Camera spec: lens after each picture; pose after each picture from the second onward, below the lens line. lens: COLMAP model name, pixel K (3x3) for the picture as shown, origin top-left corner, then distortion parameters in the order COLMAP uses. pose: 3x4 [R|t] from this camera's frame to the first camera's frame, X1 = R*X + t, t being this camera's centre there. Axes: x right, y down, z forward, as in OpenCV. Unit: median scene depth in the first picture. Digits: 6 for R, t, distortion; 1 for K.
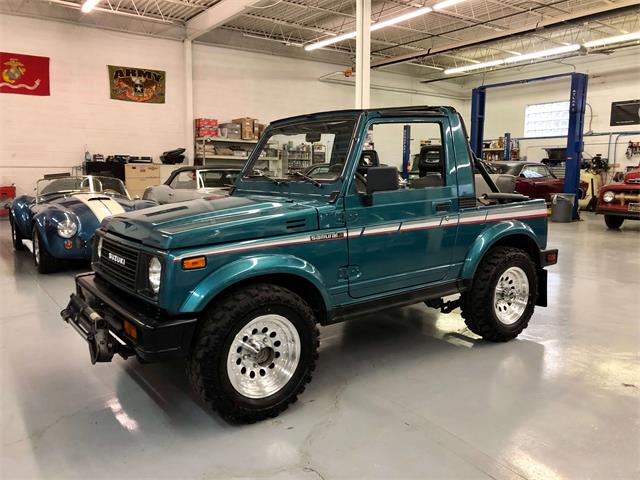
lens RADIAL K [[527.1, 0, 320.0], [0, 527.1, 236.4], [0, 0, 1]] dist [0.019736, -0.015298]
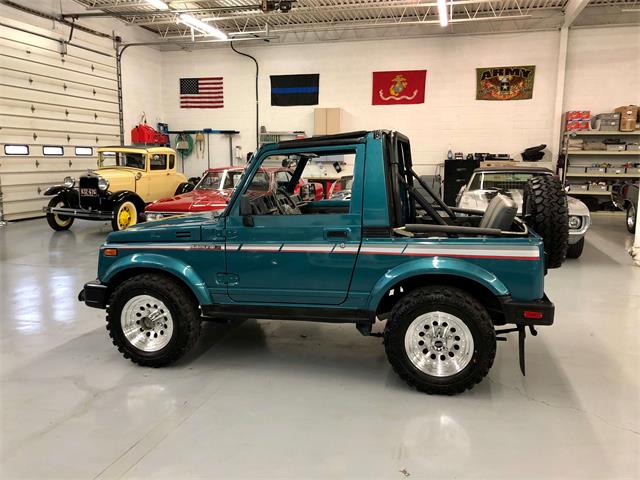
lens RADIAL K [[527.1, 0, 318.0], [0, 527.1, 239.2], [0, 0, 1]] dist [0.019736, -0.015298]
pose [[0.637725, 0.112881, -0.761948, 0.252394], [-0.091550, 0.993300, 0.070531, -0.029237], [0.764805, 0.024777, 0.643786, 0.083403]]
